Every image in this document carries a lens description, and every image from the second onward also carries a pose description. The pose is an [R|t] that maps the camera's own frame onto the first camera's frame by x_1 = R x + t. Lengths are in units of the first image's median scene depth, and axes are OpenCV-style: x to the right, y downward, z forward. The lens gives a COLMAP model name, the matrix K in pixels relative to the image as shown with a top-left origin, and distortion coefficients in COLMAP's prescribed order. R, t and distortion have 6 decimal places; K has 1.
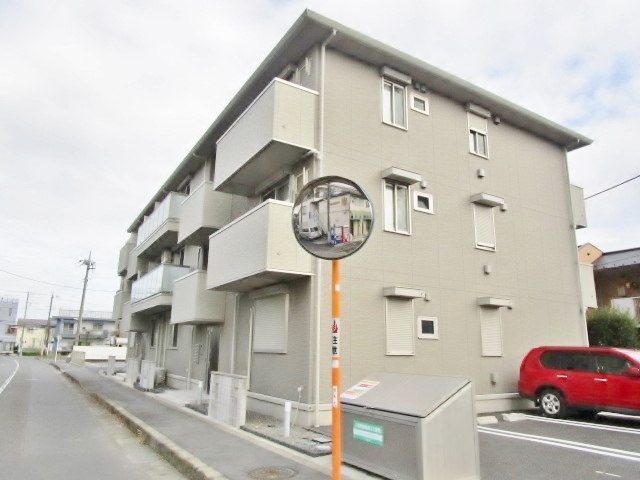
lens RADIAL K [[448.1, 0, 325.9], [0, 448.1, 234.4], [0, 0, 1]] dist [-0.026740, 0.010329]
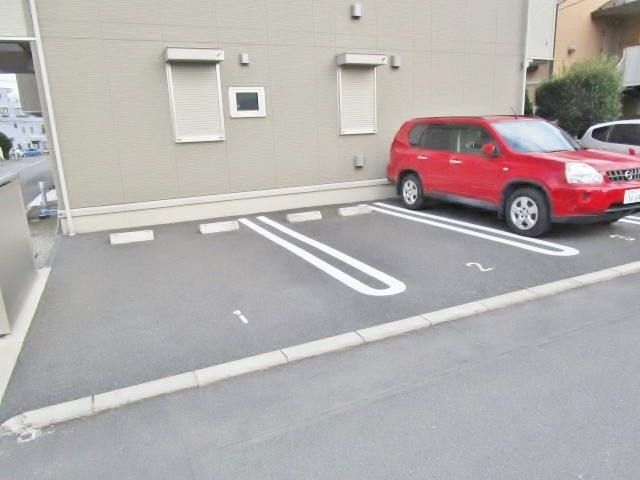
lens RADIAL K [[448.1, 0, 314.2], [0, 448.1, 235.4], [0, 0, 1]] dist [-0.026740, 0.010329]
pose [[0.989300, -0.025600, -0.143635, 0.434710], [0.089222, 0.885098, 0.456773, 0.072392], [0.115437, -0.464701, 0.877911, 0.246536]]
